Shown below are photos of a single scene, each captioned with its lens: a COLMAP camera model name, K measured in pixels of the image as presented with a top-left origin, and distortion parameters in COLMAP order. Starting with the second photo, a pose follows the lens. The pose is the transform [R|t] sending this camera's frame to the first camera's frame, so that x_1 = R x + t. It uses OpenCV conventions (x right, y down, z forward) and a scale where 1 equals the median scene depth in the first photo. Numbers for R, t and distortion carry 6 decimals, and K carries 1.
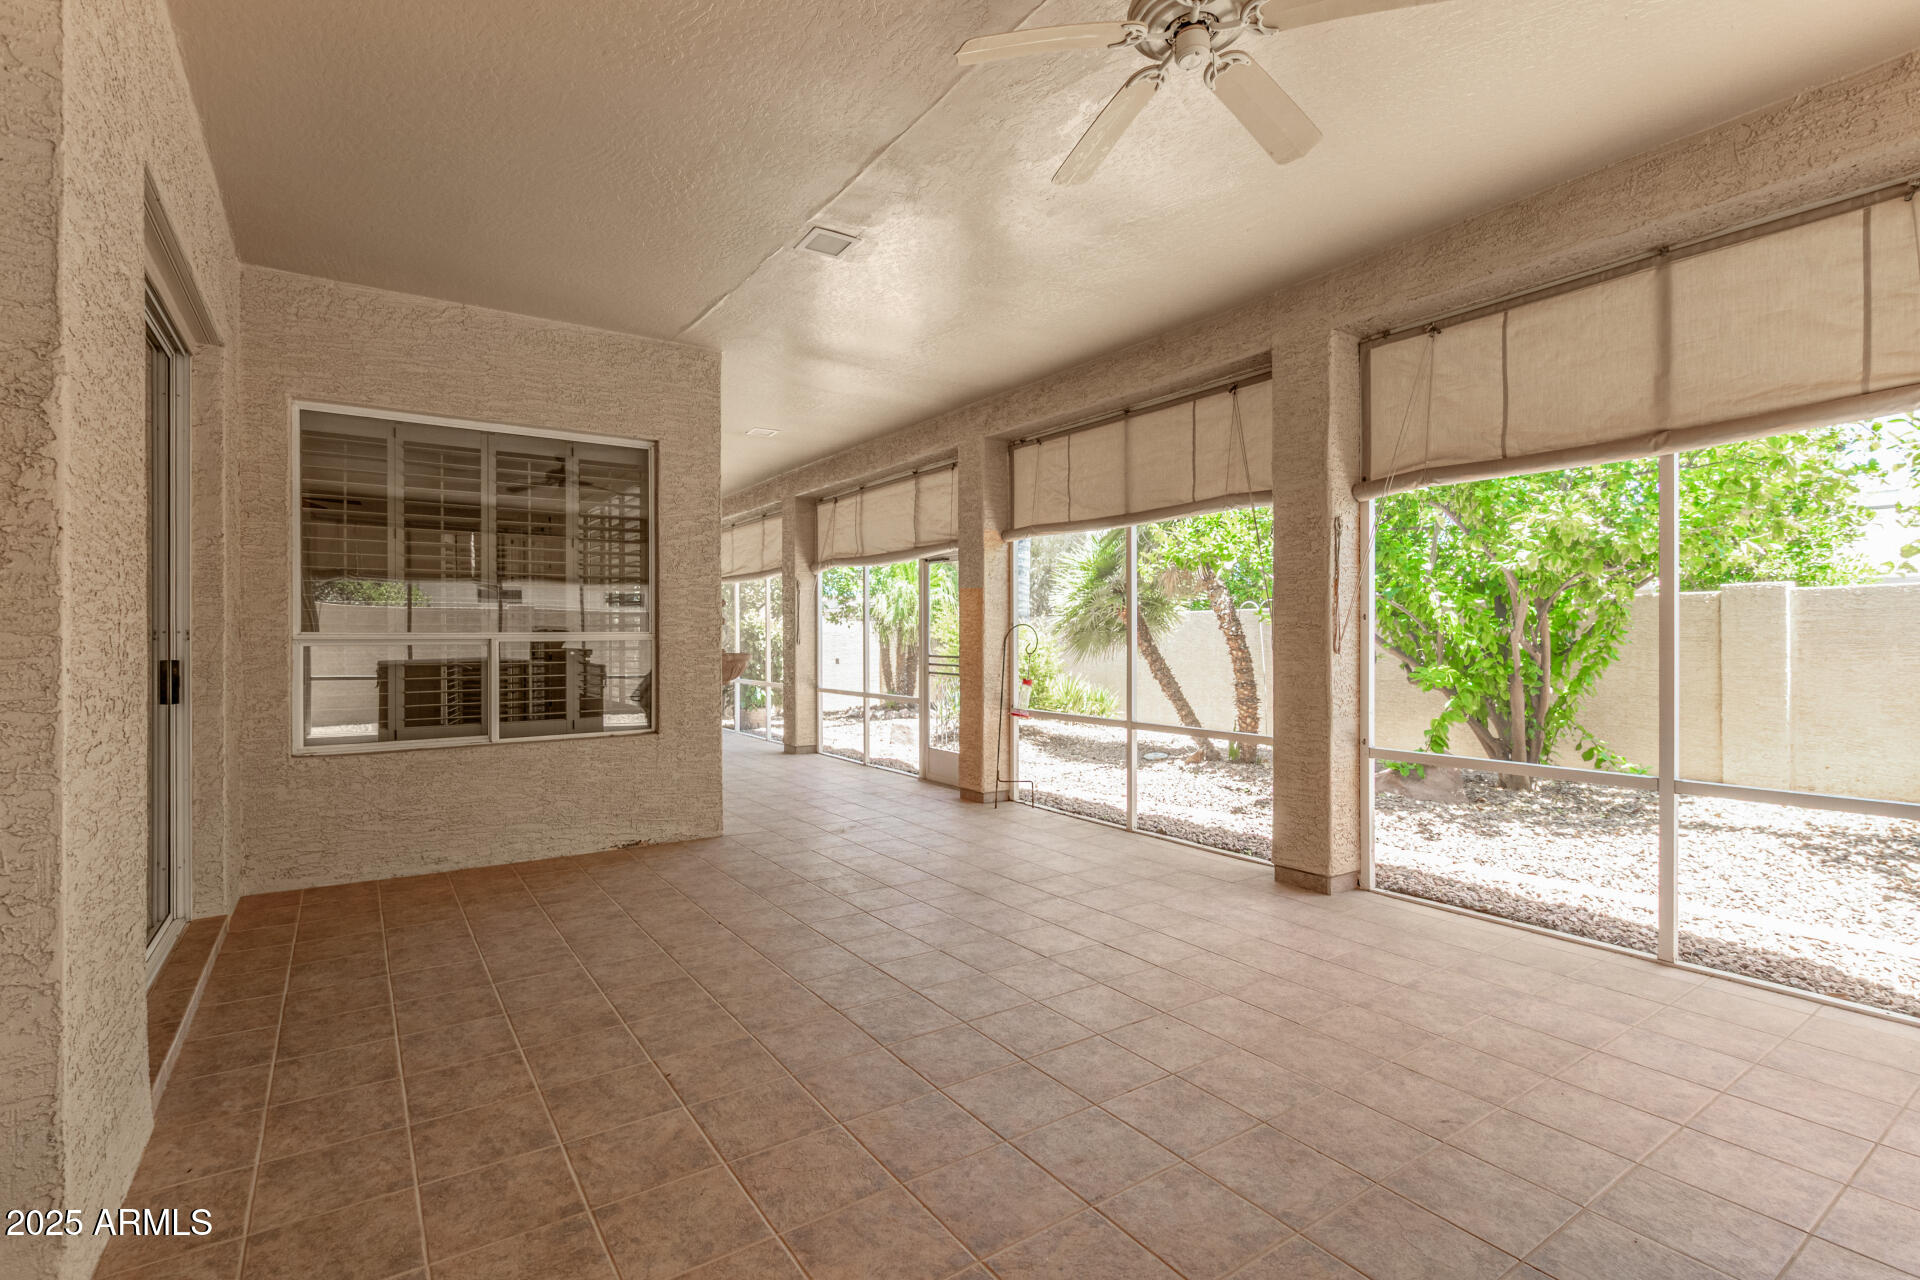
lens RADIAL K [[887.8, 0, 956.5], [0, 887.8, 640.2], [0, 0, 1]] dist [0.005645, -0.002562]
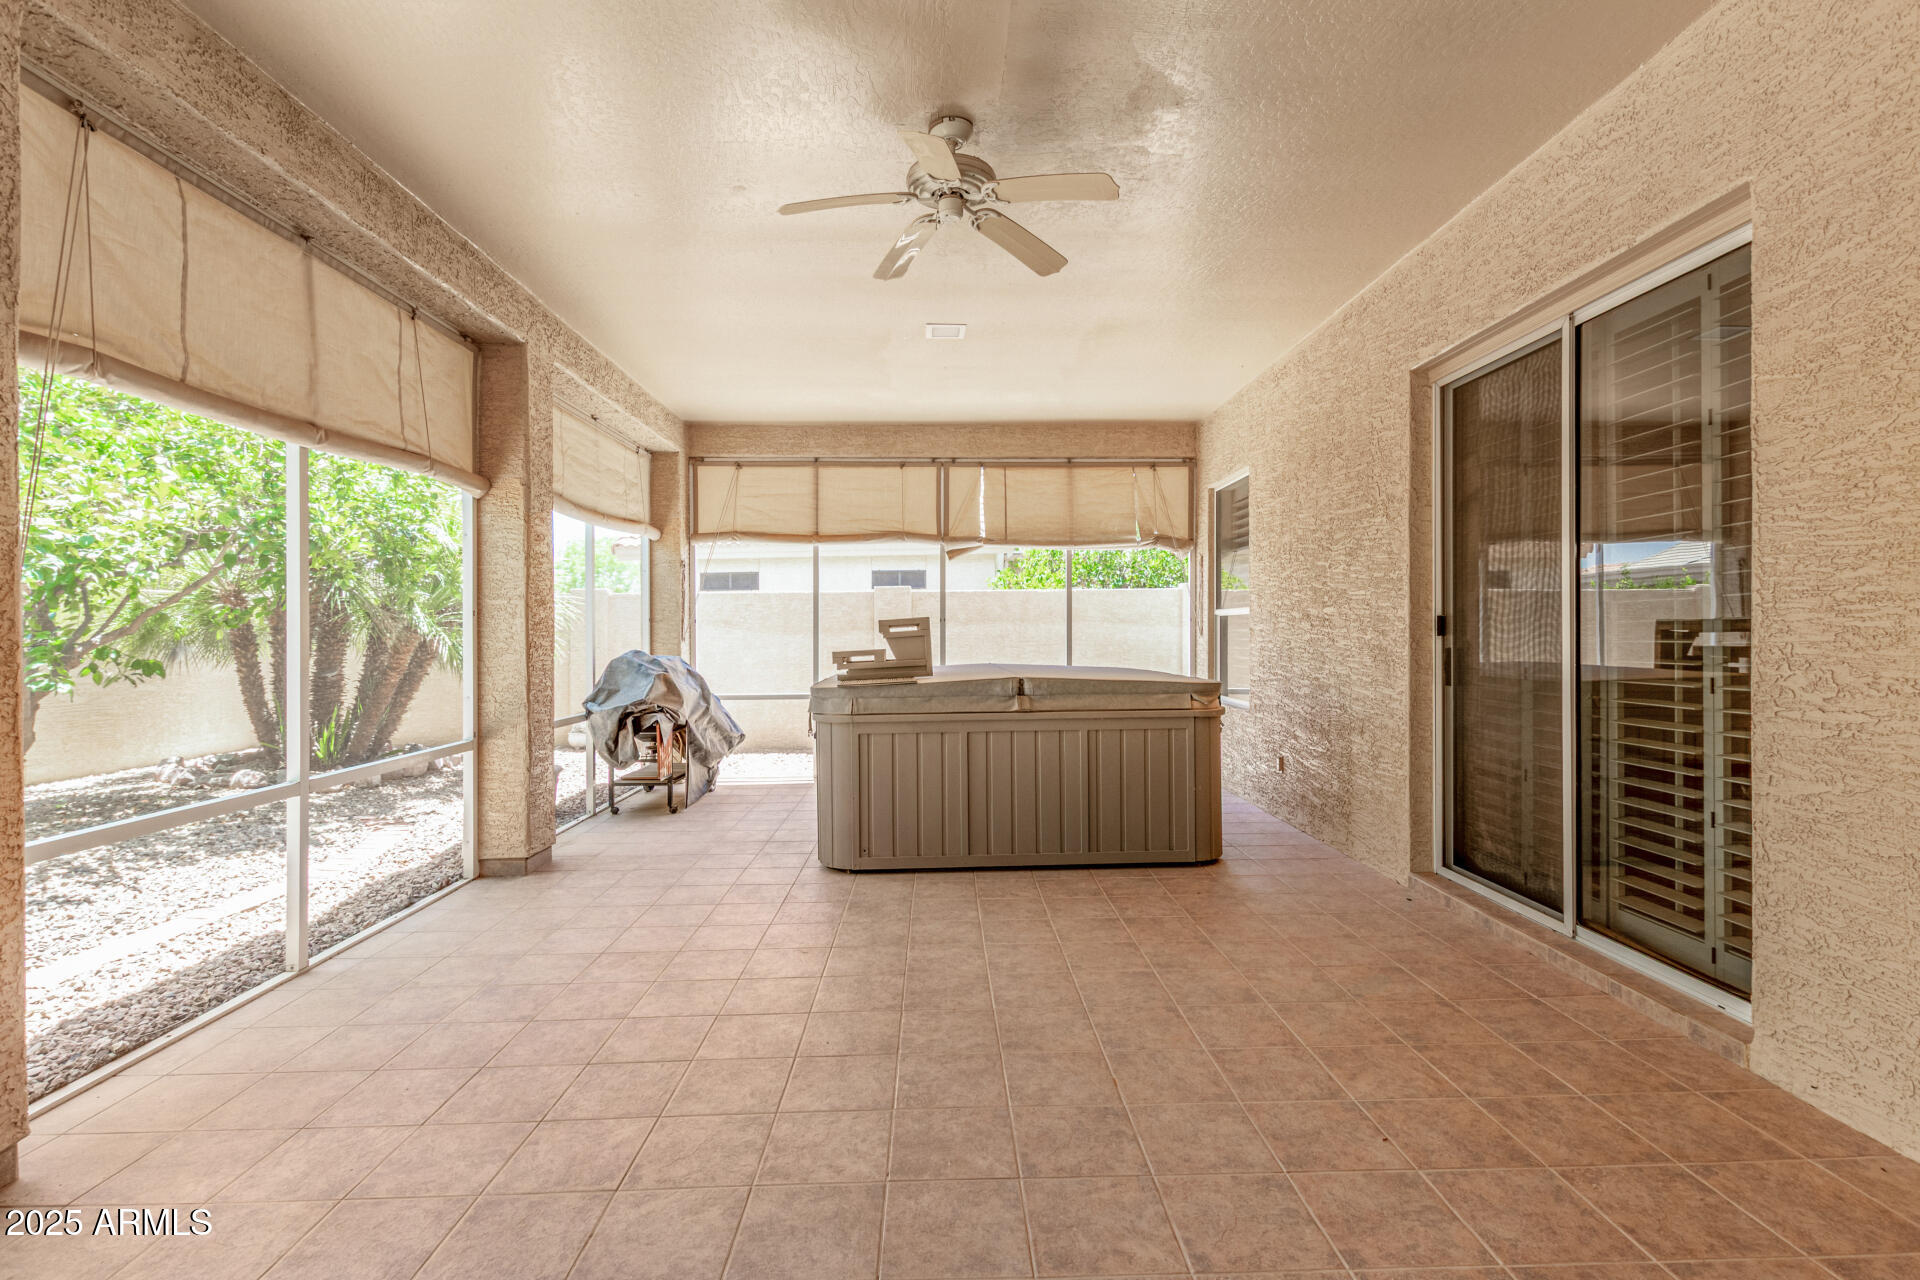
lens RADIAL K [[887.8, 0, 953.2], [0, 887.8, 635.2], [0, 0, 1]] dist [0.005645, -0.002562]
pose [[-0.835895, 0.005121, 0.548865, -0.436920], [0.007729, 0.999967, 0.002440, 0.000449], [-0.548835, 0.006282, -0.835907, 1.888047]]
